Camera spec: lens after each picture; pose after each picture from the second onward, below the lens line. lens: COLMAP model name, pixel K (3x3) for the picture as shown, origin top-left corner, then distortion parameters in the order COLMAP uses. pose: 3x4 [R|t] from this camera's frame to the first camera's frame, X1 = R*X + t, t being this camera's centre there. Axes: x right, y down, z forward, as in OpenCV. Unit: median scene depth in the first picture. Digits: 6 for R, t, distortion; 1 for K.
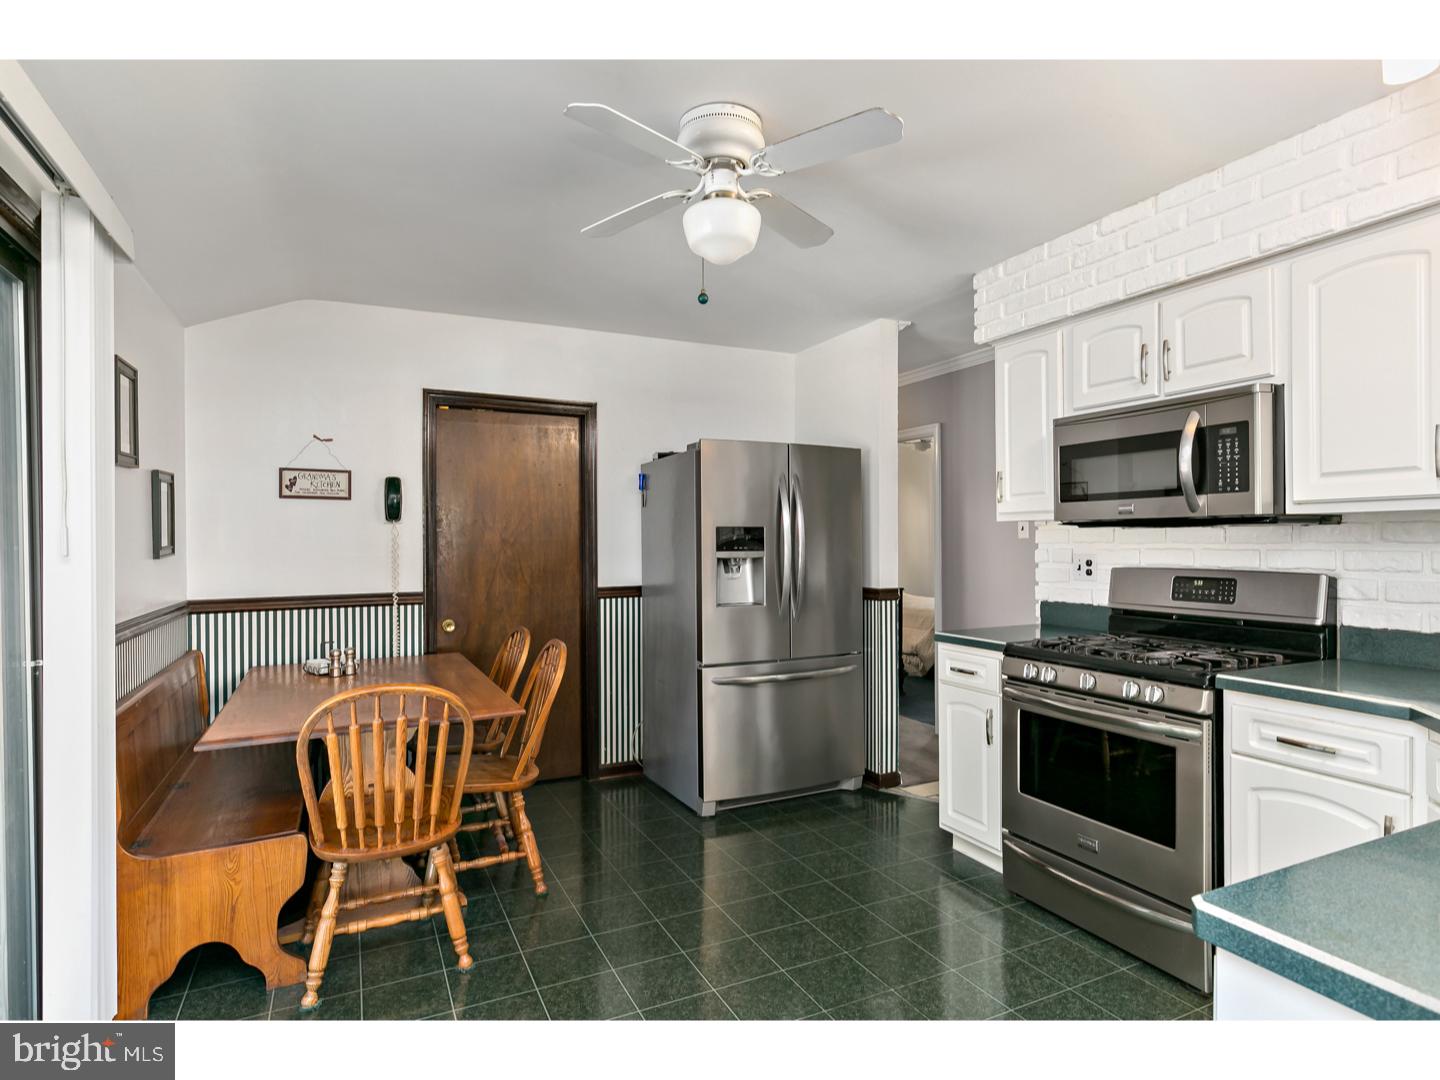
lens RADIAL K [[784.8, 0, 720.0], [0, 784.8, 545.5], [0, 0, 1]] dist [0.001432, 0.000421]
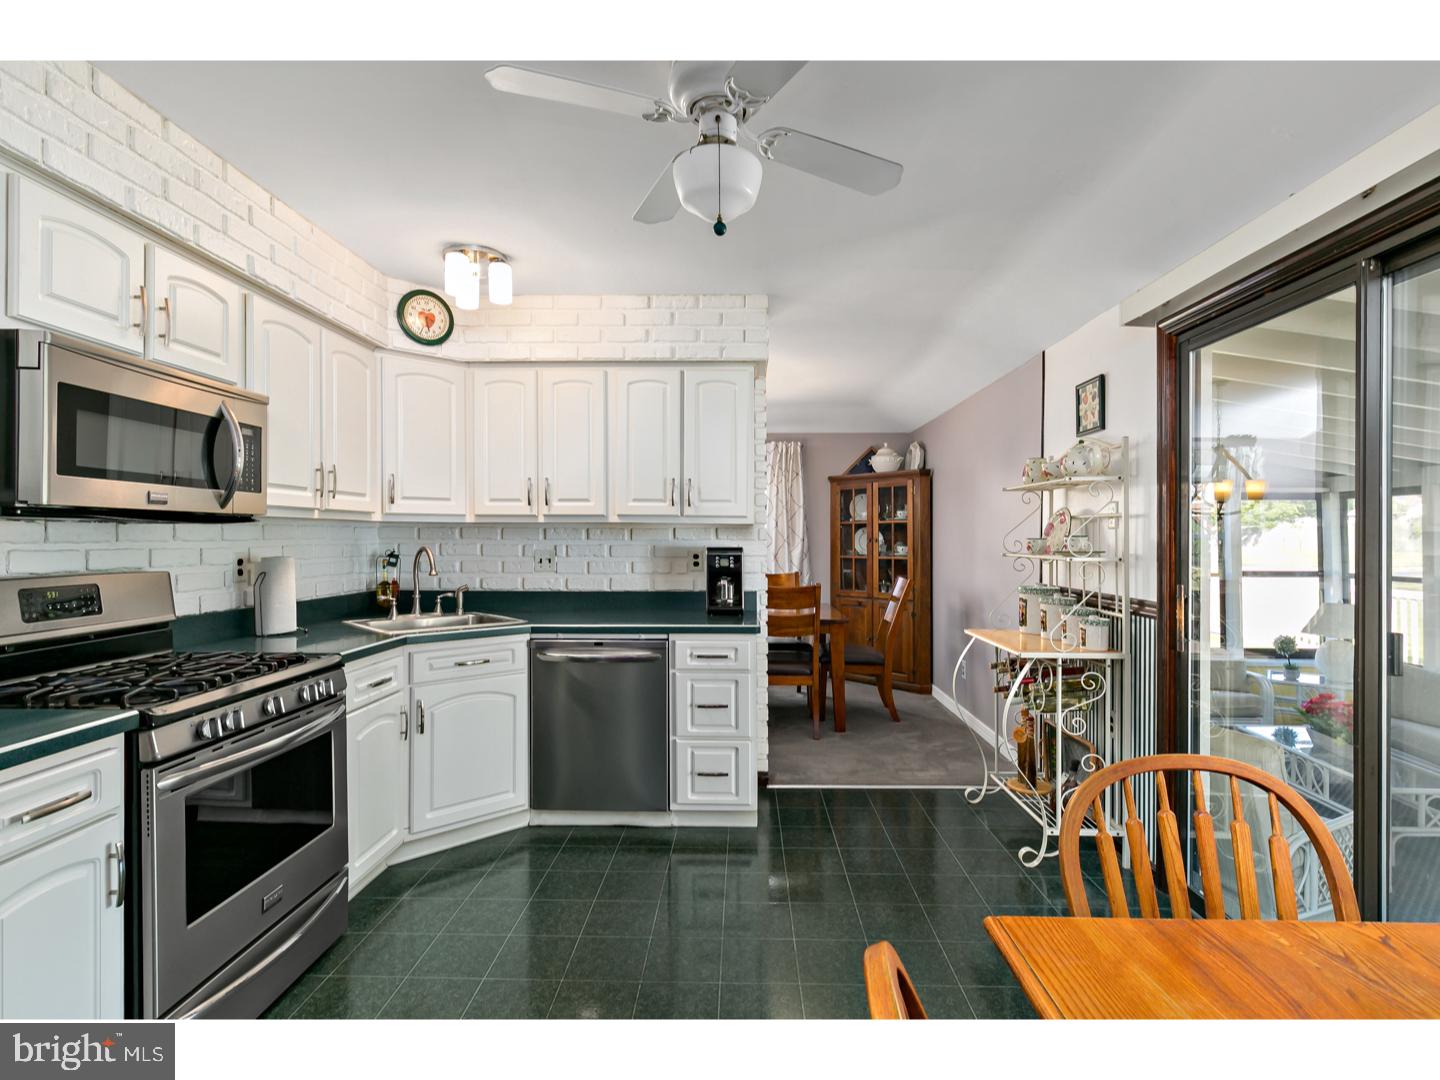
lens RADIAL K [[705.2, 0, 723.1], [0, 705.2, 535.6], [0, 0, 1]] dist [0.000500, 0.000138]
pose [[-0.889214, 0.007234, 0.457434, -0.268061], [0.007076, 0.999973, -0.002059, -0.003504], [-0.457437, 0.001406, -0.889241, 1.249779]]
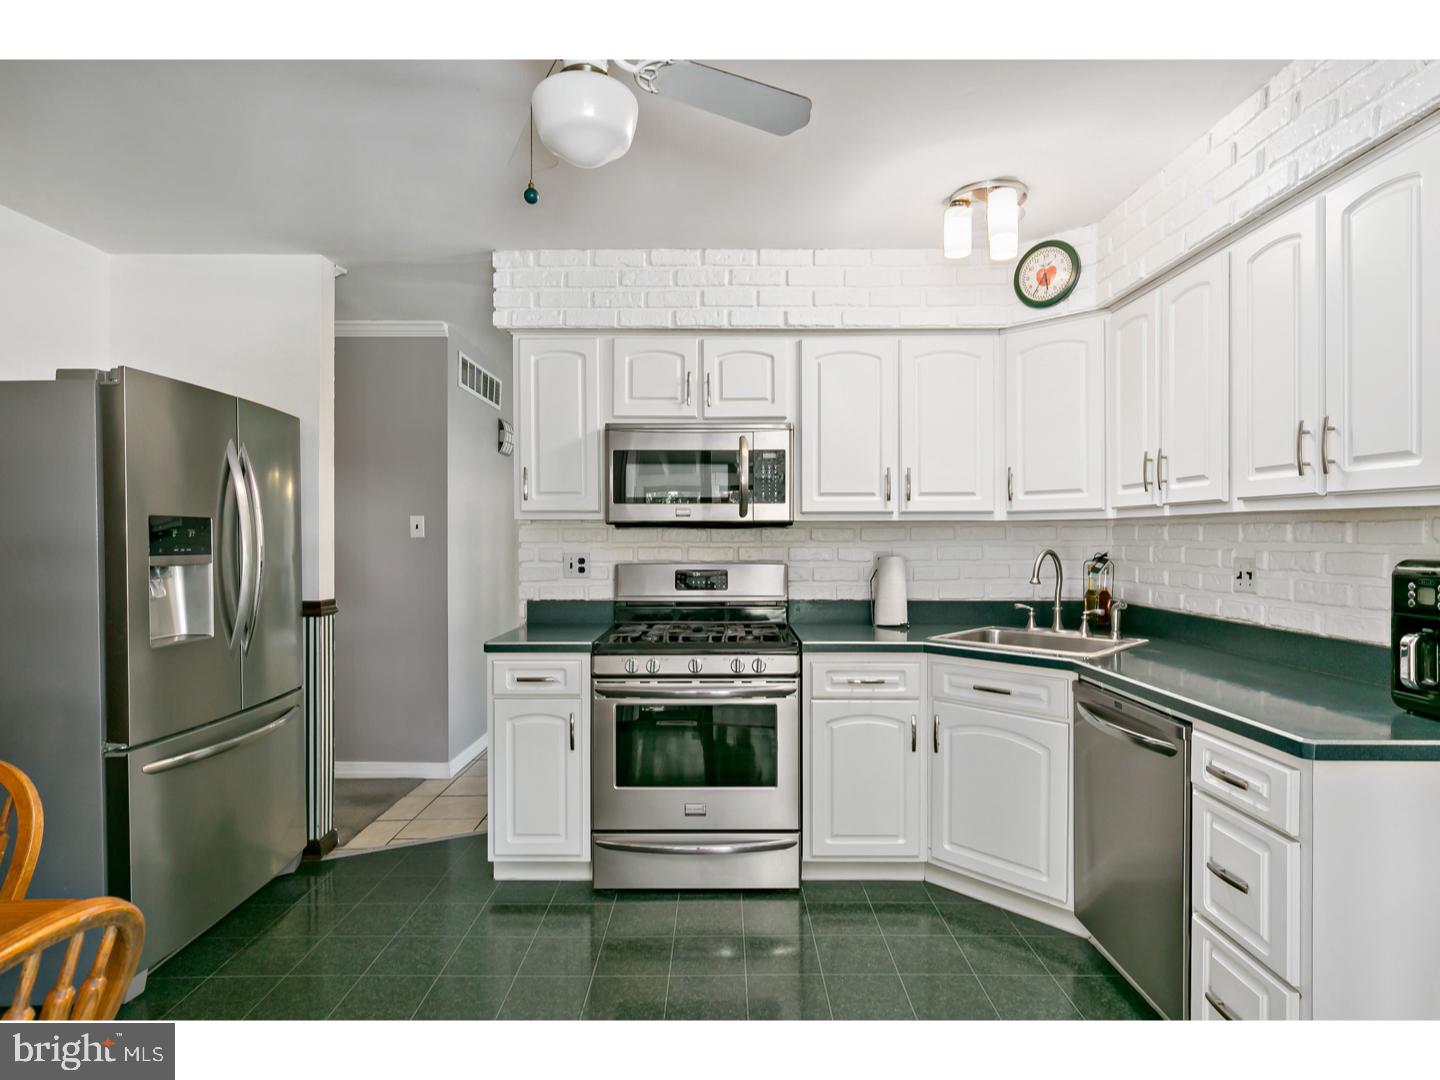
lens RADIAL K [[784.8, 0, 725.4], [0, 784.8, 544.8], [0, 0, 1]] dist [0.001432, 0.000421]
pose [[0.426390, -0.002836, 0.904535, -0.455211], [0.003356, 0.999993, 0.001554, -0.000648], [-0.904533, 0.002373, 0.426396, 0.416830]]
